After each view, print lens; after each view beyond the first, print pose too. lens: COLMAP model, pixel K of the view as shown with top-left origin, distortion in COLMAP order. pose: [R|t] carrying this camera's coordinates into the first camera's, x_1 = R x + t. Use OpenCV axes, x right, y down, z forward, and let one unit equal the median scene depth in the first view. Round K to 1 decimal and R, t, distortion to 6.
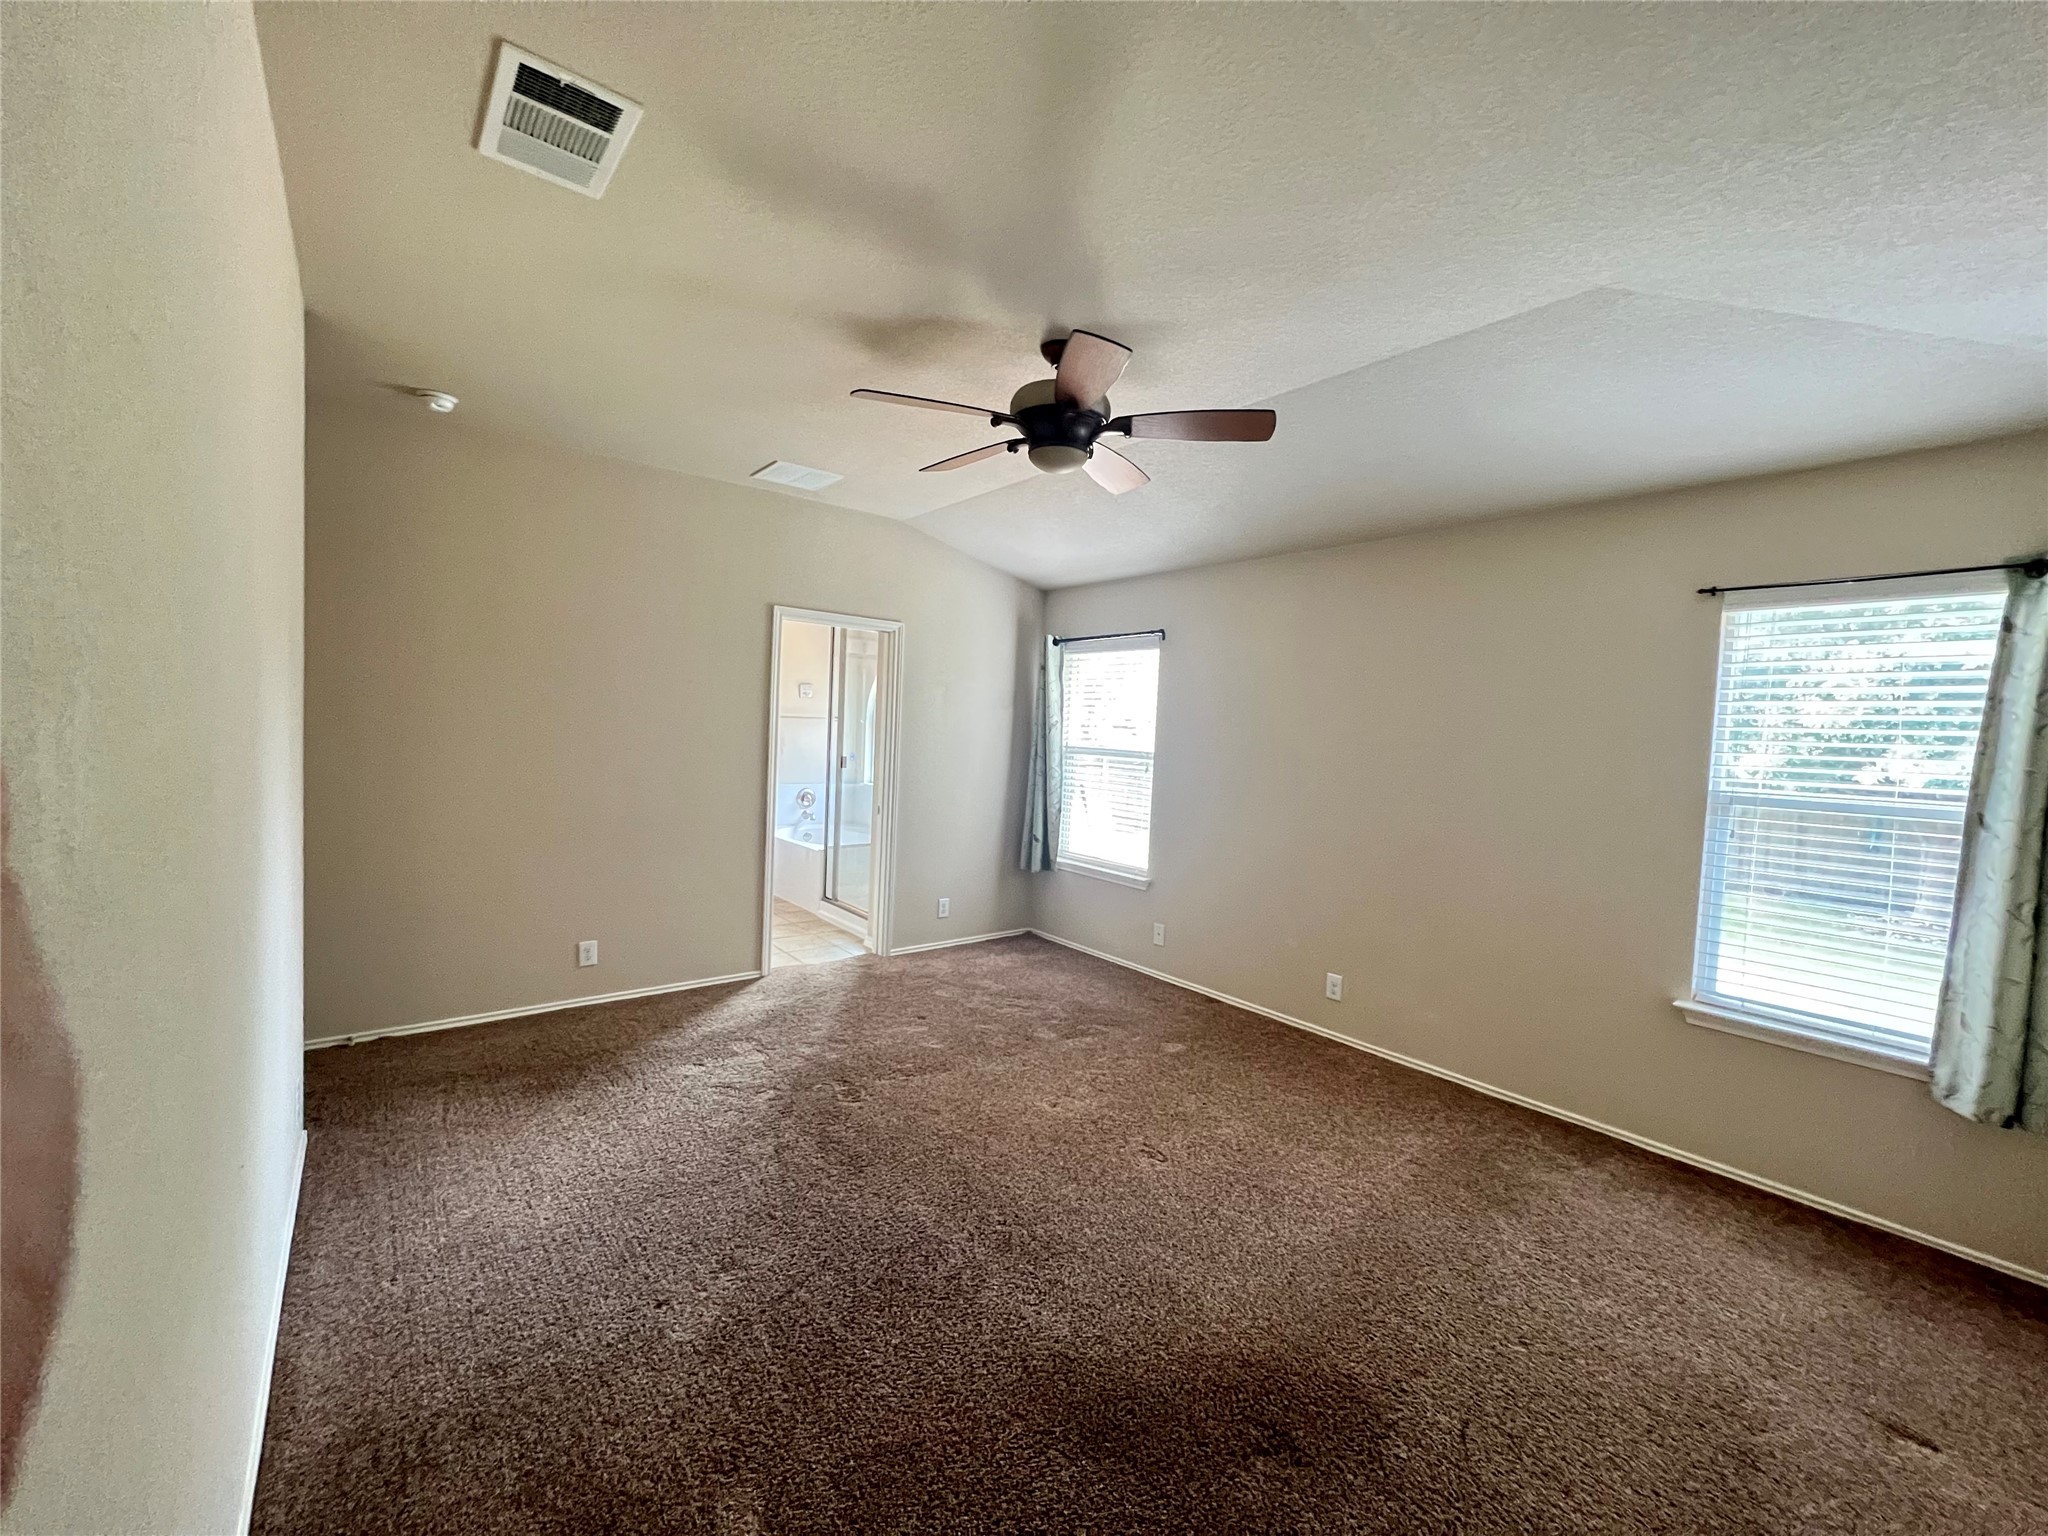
lens RADIAL K [[820.9, 0, 1024.0], [0, 820.9, 768.0], [0, 0, 1]] dist [0.000388, -0.000093]
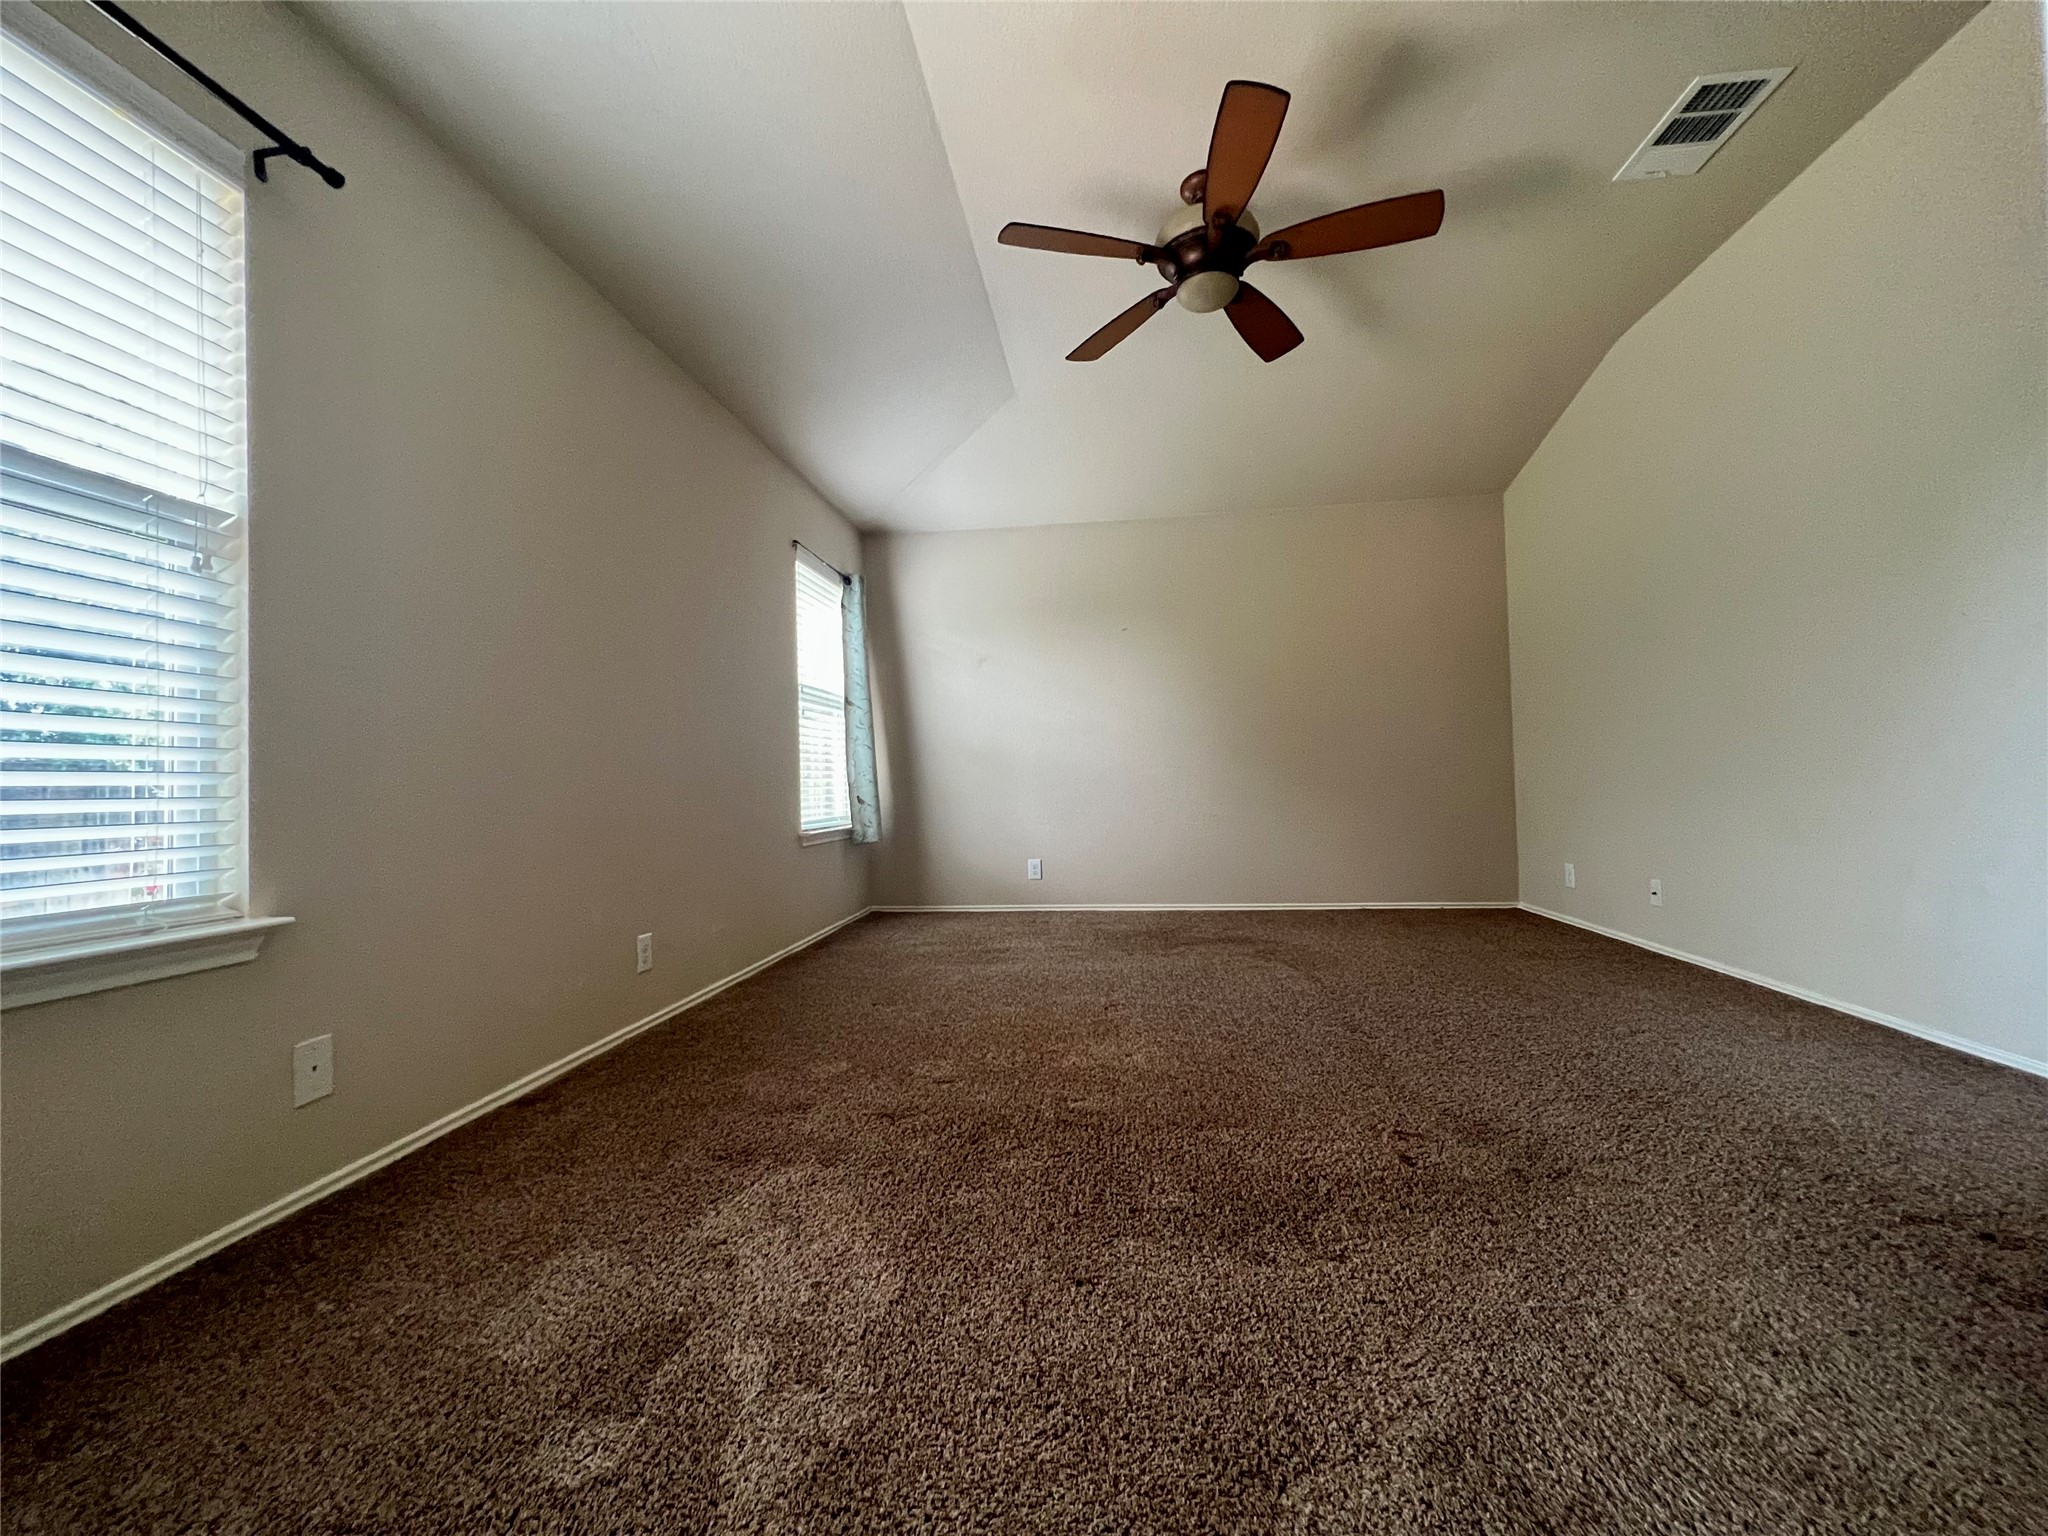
lens RADIAL K [[823.2, 0, 1024.0], [0, 823.2, 768.0], [0, 0, 1]] dist [0.000510, 0.000029]
pose [[-0.696112, -0.010713, 0.717853, -0.341478], [0.032299, 0.998409, 0.046221, 0.087567], [-0.717206, 0.055361, -0.694659, 1.232150]]
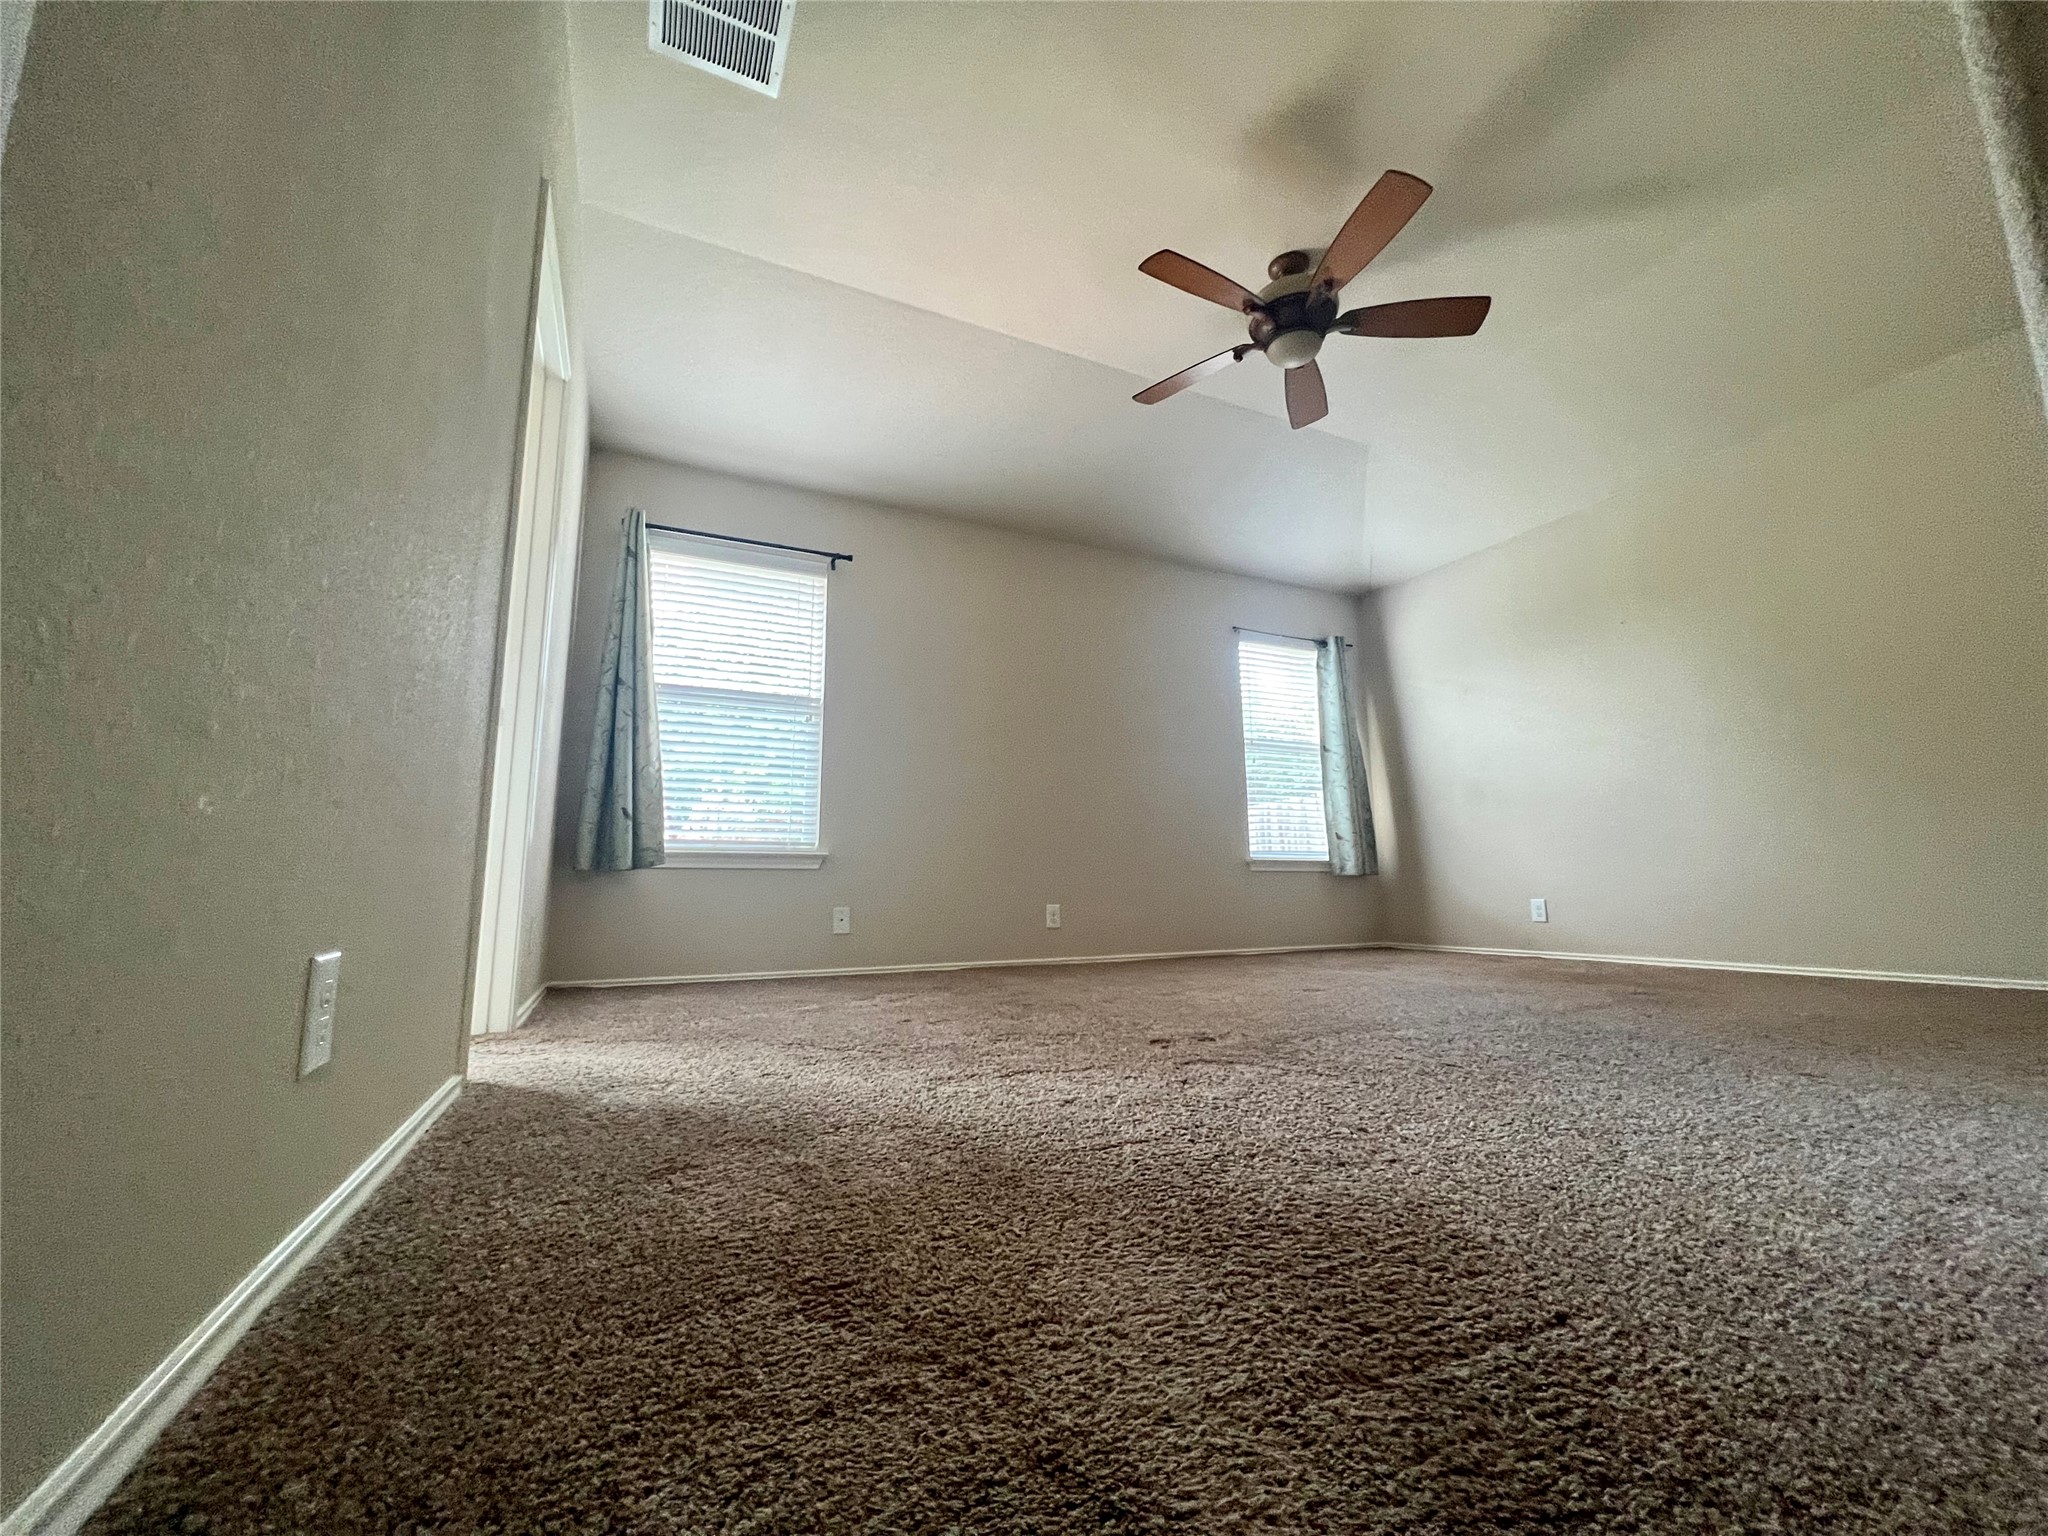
lens RADIAL K [[820.9, 0, 1024.0], [0, 820.9, 768.0], [0, 0, 1]] dist [0.000388, -0.000093]
pose [[0.231026, 0.105270, 0.967236, -0.708095], [0.066205, 0.990124, -0.123575, 0.200957], [-0.970692, 0.092585, 0.221775, 0.767554]]
